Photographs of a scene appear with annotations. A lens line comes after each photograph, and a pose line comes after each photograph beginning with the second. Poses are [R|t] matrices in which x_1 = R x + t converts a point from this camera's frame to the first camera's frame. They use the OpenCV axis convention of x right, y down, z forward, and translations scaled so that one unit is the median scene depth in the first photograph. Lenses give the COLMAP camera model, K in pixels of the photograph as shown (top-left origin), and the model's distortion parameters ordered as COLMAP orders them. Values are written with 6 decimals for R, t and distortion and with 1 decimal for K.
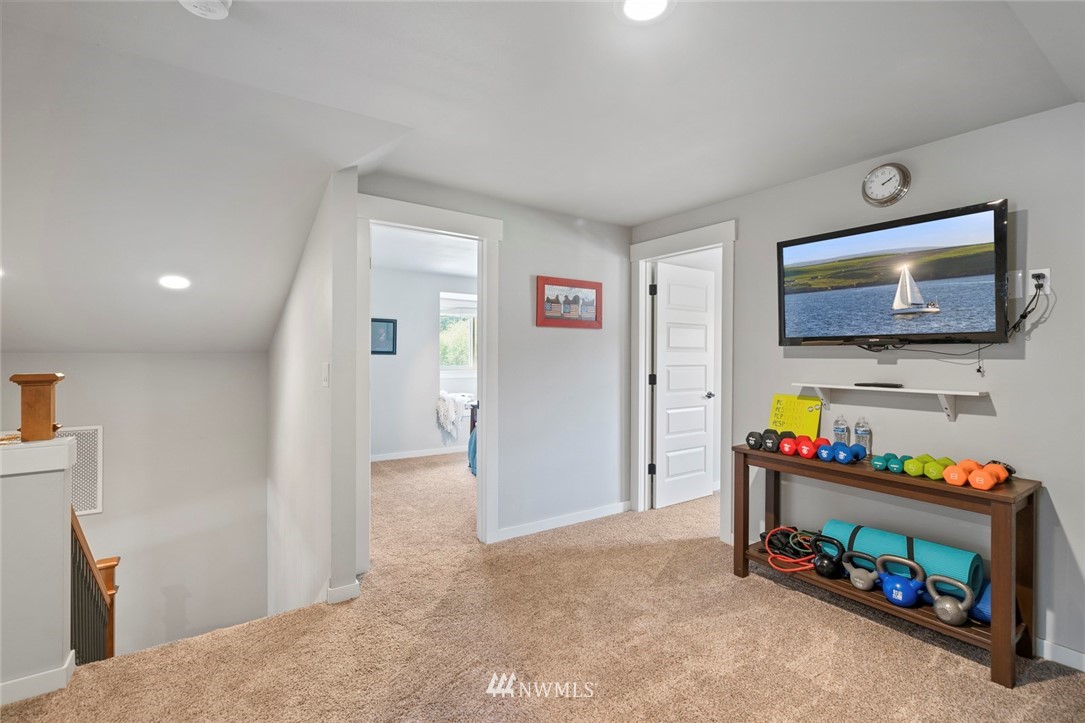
lens RADIAL K [[495.8, 0, 543.0], [0, 495.8, 358.4], [0, 0, 1]] dist [0.000230, 0.000001]
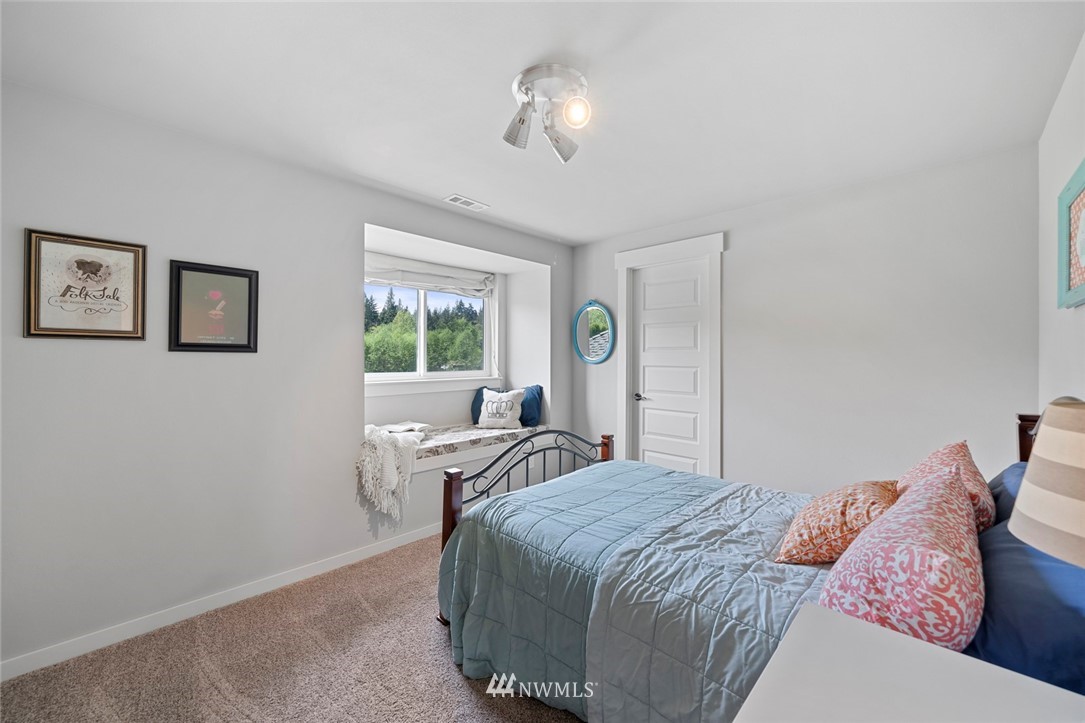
lens RADIAL K [[423.2, 0, 542.5], [0, 423.2, 359.1], [0, 0, 1]] dist [-0.000538, -0.000004]
pose [[0.981118, -0.003188, 0.193383, -0.118112], [0.003692, 0.999991, -0.002250, 0.000298], [-0.193374, 0.002922, 0.981121, 0.565180]]
